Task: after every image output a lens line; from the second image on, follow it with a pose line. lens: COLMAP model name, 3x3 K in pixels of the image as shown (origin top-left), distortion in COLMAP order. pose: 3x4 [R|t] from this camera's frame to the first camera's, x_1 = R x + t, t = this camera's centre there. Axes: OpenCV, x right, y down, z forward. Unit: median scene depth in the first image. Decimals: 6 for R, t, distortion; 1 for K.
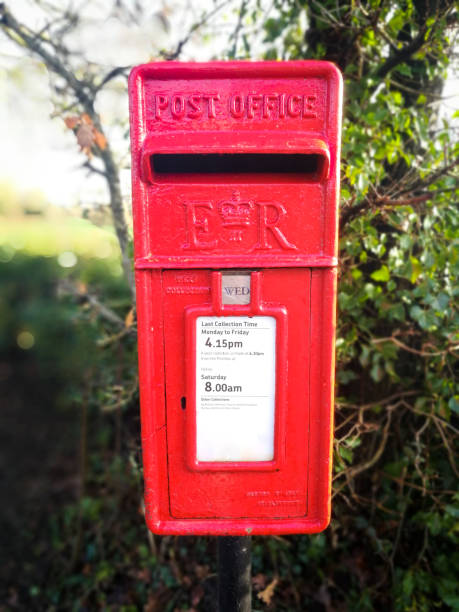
lens RADIAL K [[488.8, 0, 229.5], [0, 488.8, 306.0], [0, 0, 1]] dist [0.034649, -0.011386]
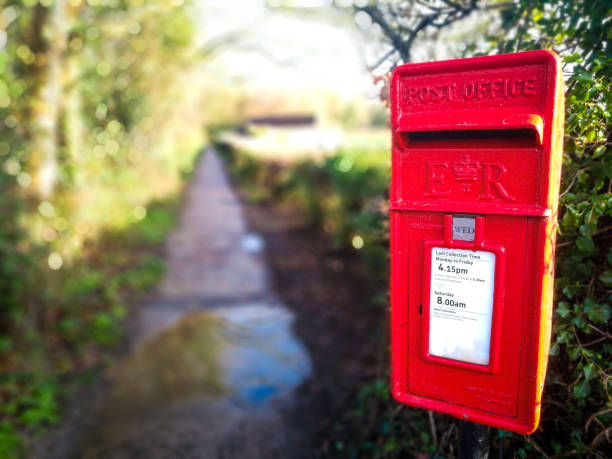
lens RADIAL K [[473.5, 0, 306.0], [0, 473.5, 229.5], [0, 0, 1]] dist [0.112933, -0.162844]
pose [[0.871226, 0.071041, -0.485714, 0.260927], [-0.055934, 0.997395, 0.045551, -0.065648], [0.487685, -0.012517, 0.872930, -0.307139]]
